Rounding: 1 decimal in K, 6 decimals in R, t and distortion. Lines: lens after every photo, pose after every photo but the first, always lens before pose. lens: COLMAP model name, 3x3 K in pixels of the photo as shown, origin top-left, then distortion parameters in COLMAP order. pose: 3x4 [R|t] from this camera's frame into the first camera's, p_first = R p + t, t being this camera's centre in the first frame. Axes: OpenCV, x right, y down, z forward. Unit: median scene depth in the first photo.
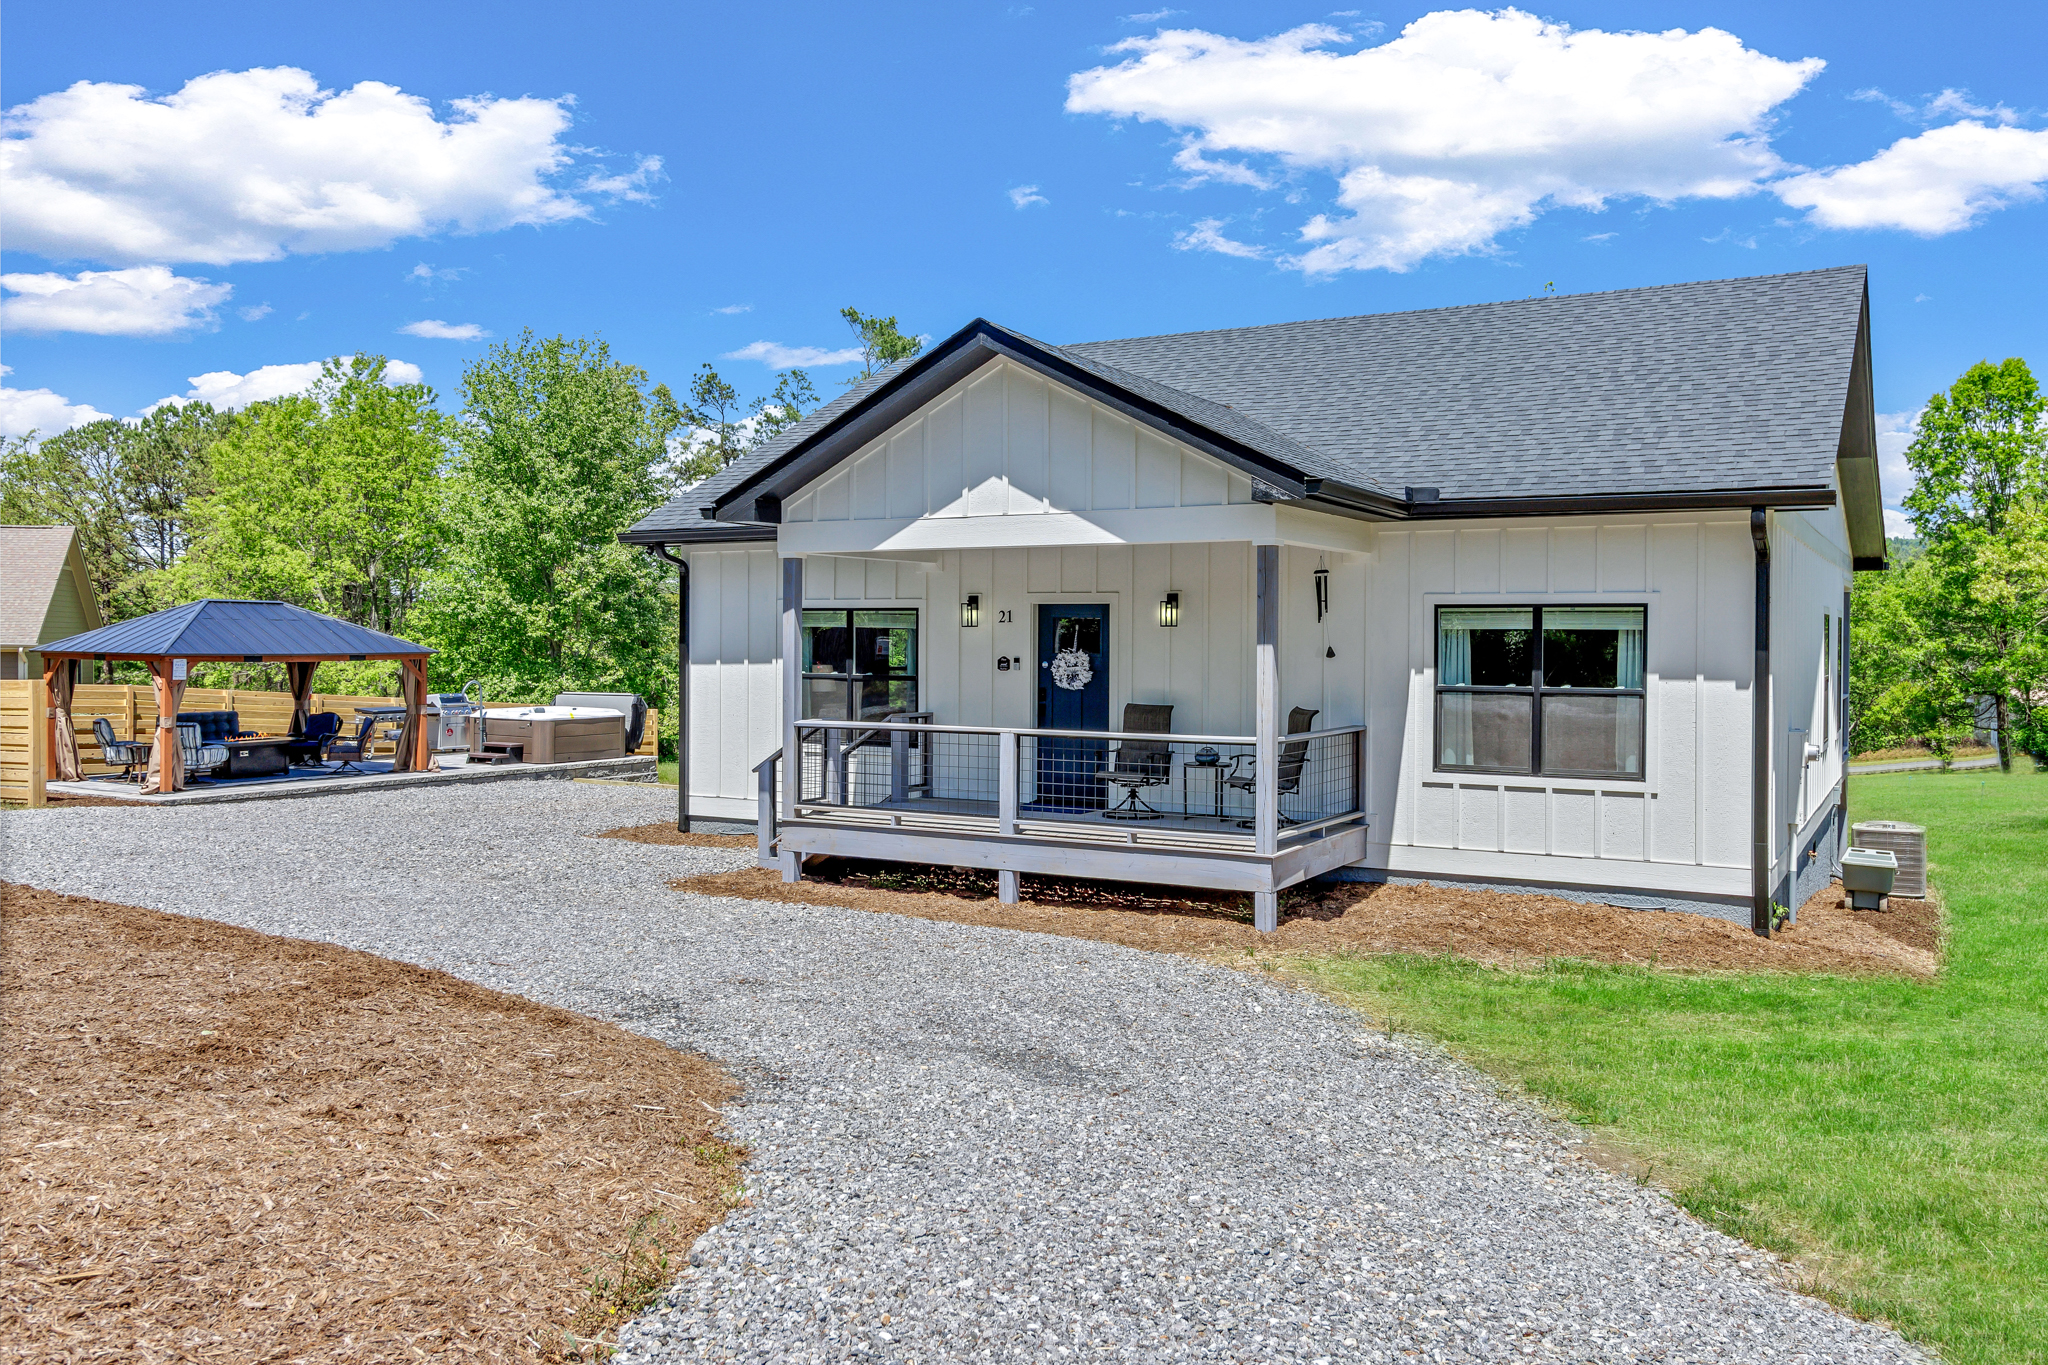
lens RADIAL K [[1676.9, 0, 1028.0], [0, 1676.9, 679.0], [0, 0, 1]] dist [0.025348, 0.006642]
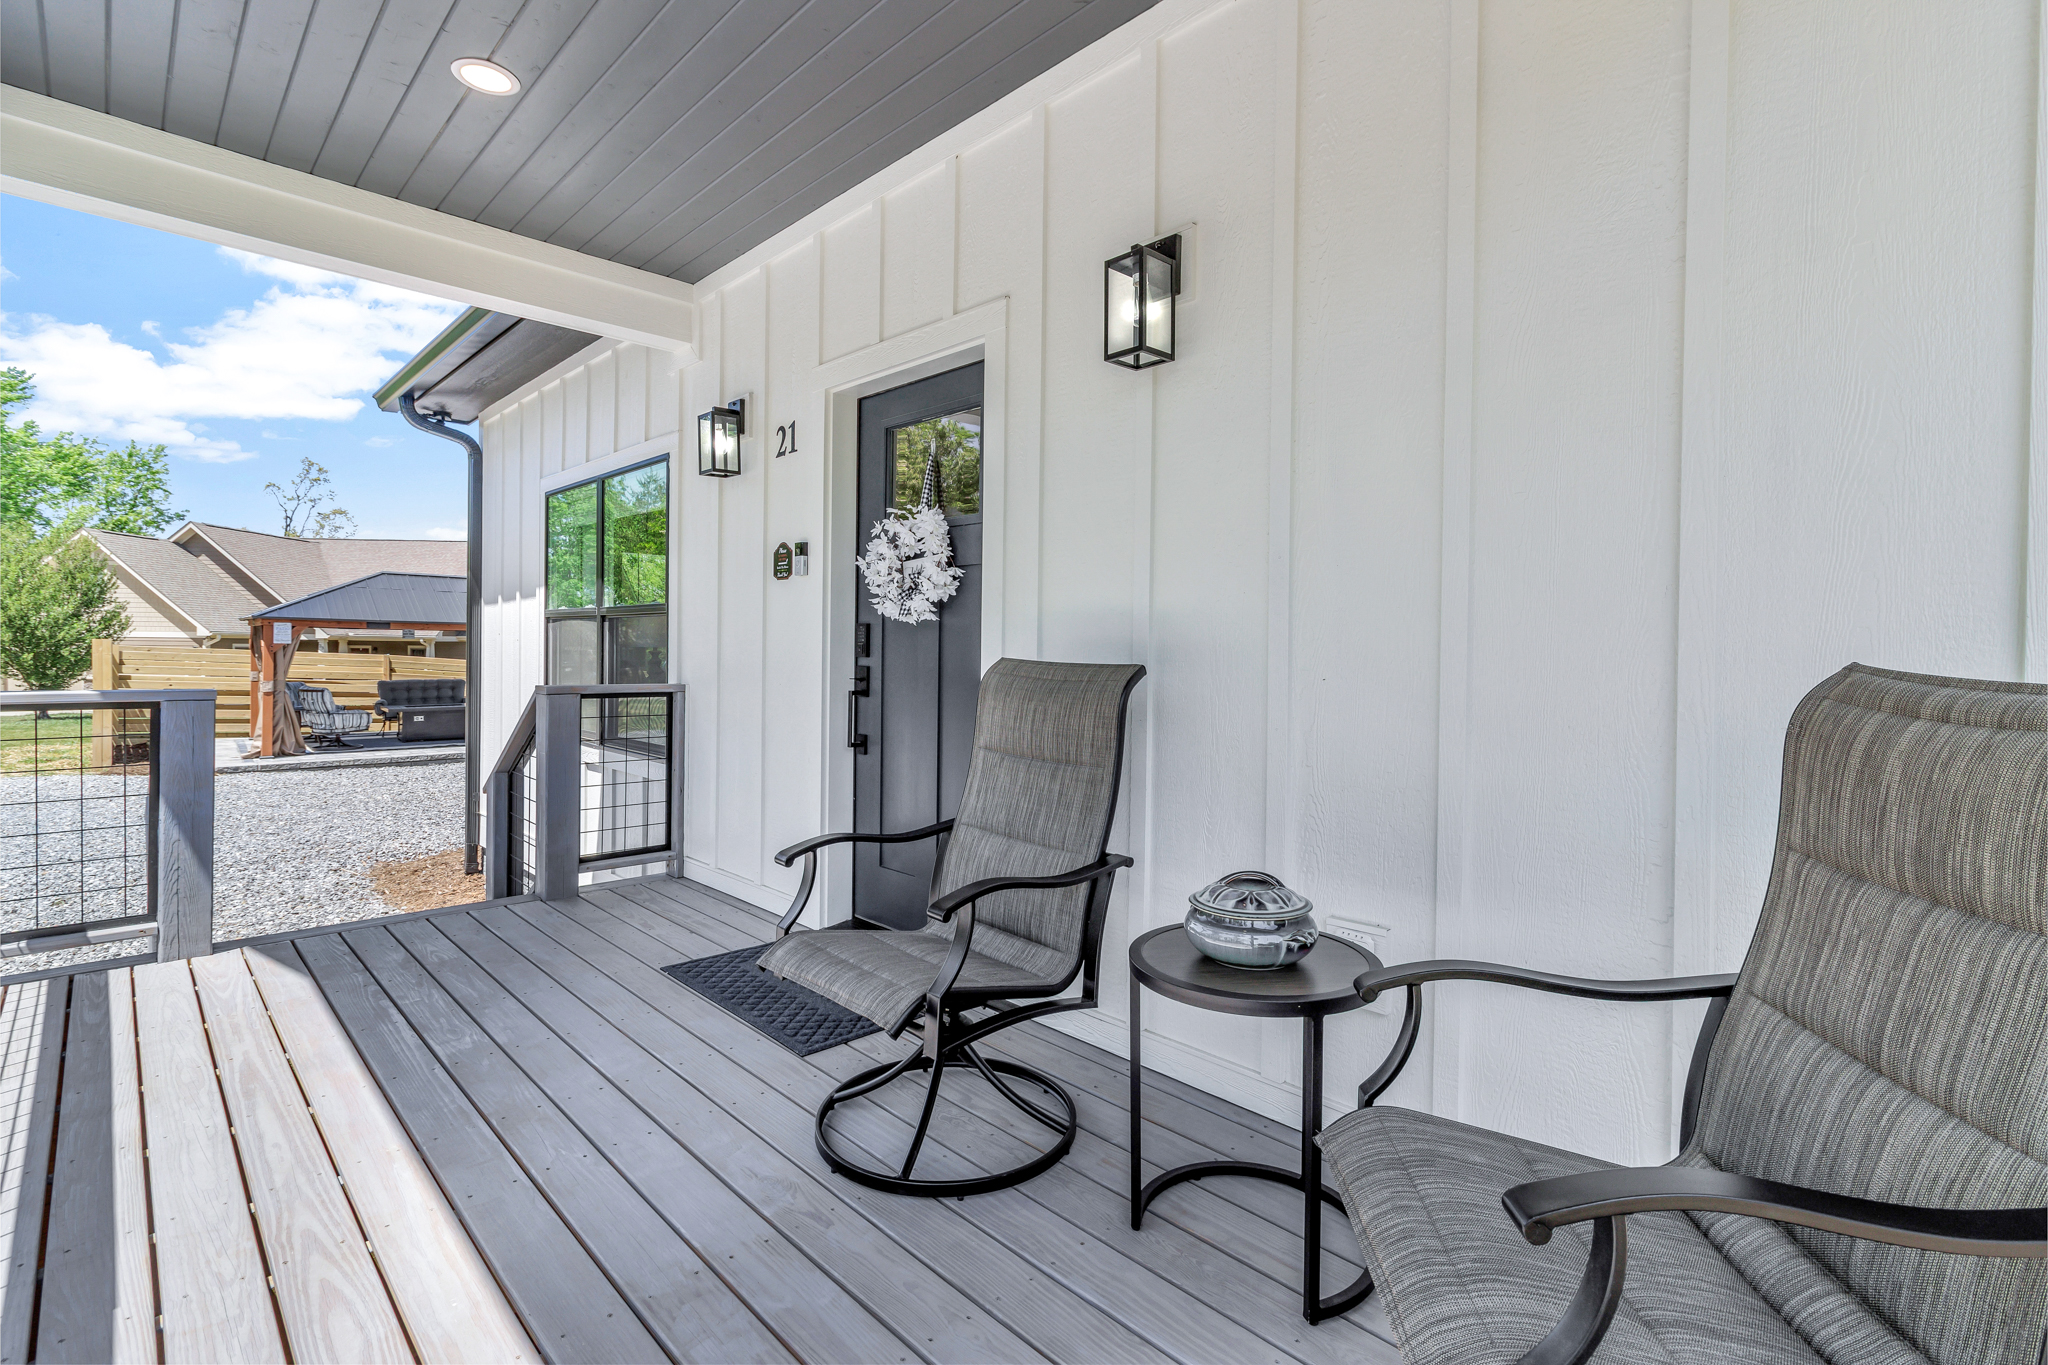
lens RADIAL K [[948.9, 0, 1023.4], [0, 948.9, 663.2], [0, 0, 1]] dist [0.006102, -0.001472]
pose [[0.958856, 0.010558, -0.283697, 0.075015], [-0.014264, 0.999838, -0.011000, 0.011801], [0.283535, 0.014594, 0.958851, 0.590845]]
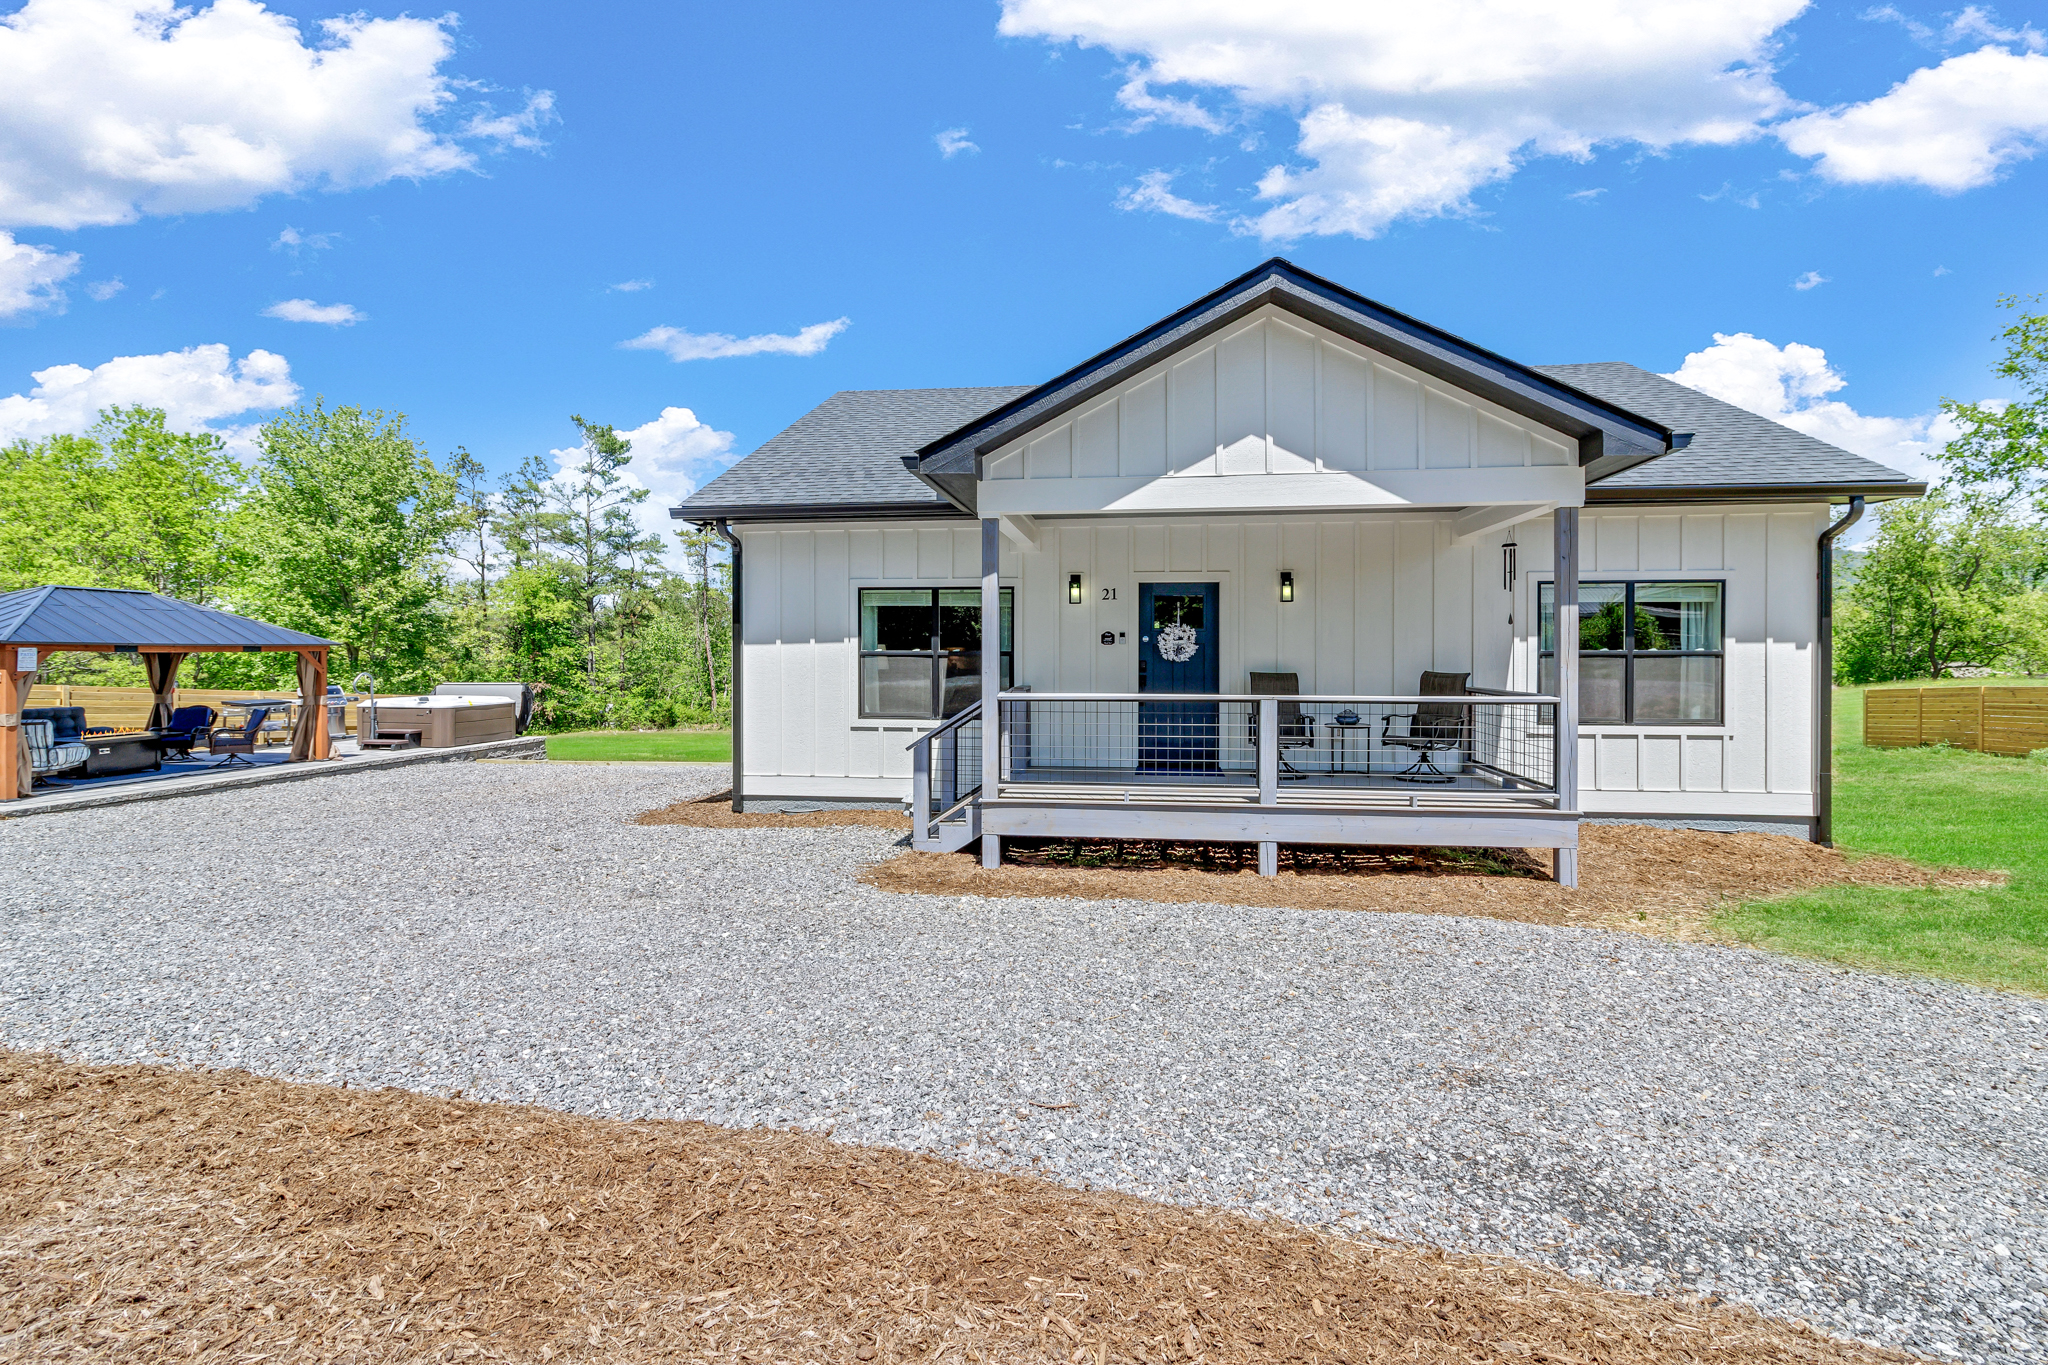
lens RADIAL K [[948.9, 0, 1032.2], [0, 948.9, 668.7], [0, 0, 1]] dist [0.006102, -0.001472]
pose [[0.919053, -0.011798, 0.393957, -0.218649], [0.014598, 0.999885, -0.004110, 0.008877], [-0.393863, 0.009528, 0.919120, 0.339445]]
